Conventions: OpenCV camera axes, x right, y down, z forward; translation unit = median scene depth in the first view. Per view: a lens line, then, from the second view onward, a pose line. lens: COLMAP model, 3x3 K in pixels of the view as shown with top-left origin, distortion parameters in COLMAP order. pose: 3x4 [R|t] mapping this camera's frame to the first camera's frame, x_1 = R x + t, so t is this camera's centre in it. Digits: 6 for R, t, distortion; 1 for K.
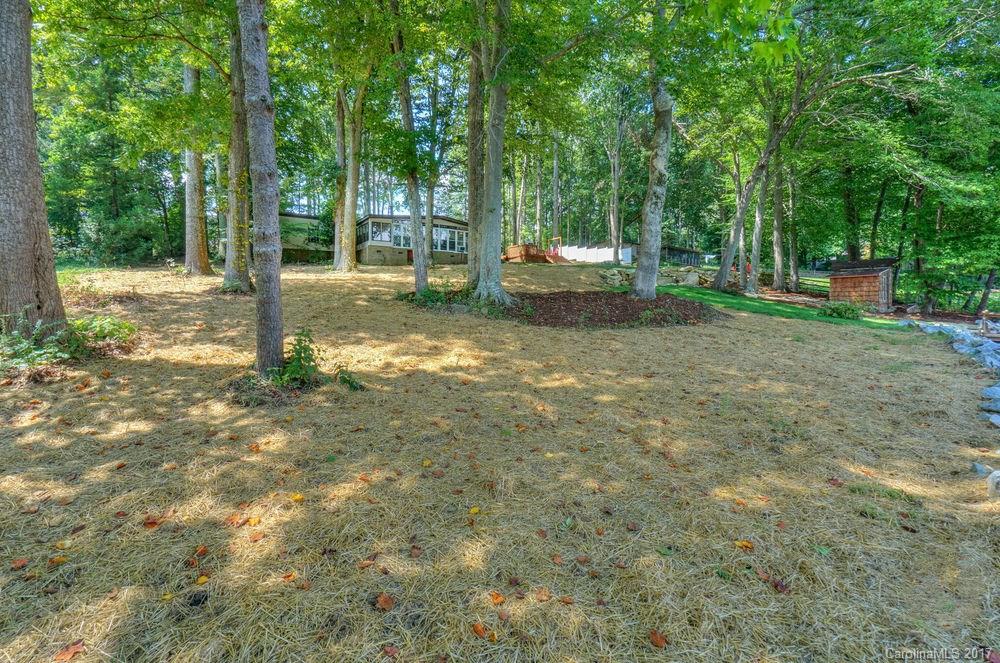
lens RADIAL K [[427.0, 0, 499.9], [0, 427.0, 306.7], [0, 0, 1]] dist [0.015662, 0.000112]
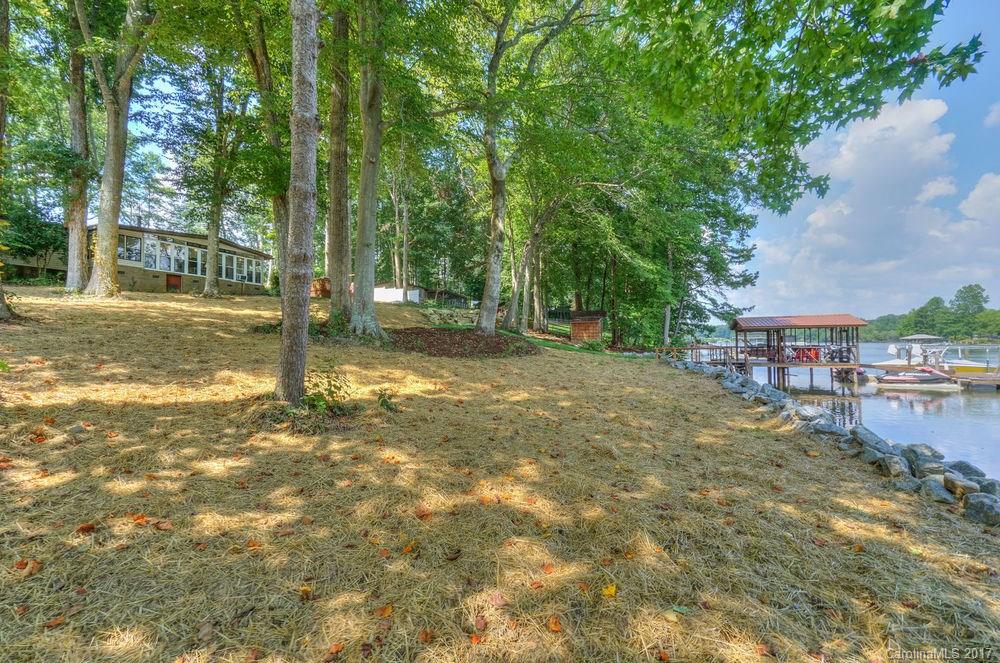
lens RADIAL K [[428.5, 0, 500.0], [0, 428.5, 331.5], [0, 0, 1]] dist [-0.000376, -0.000045]
pose [[0.846542, 0.016854, 0.532055, -0.163705], [0.003122, 0.999324, -0.036624, 0.008953], [-0.532313, 0.032665, 0.845917, -0.006905]]
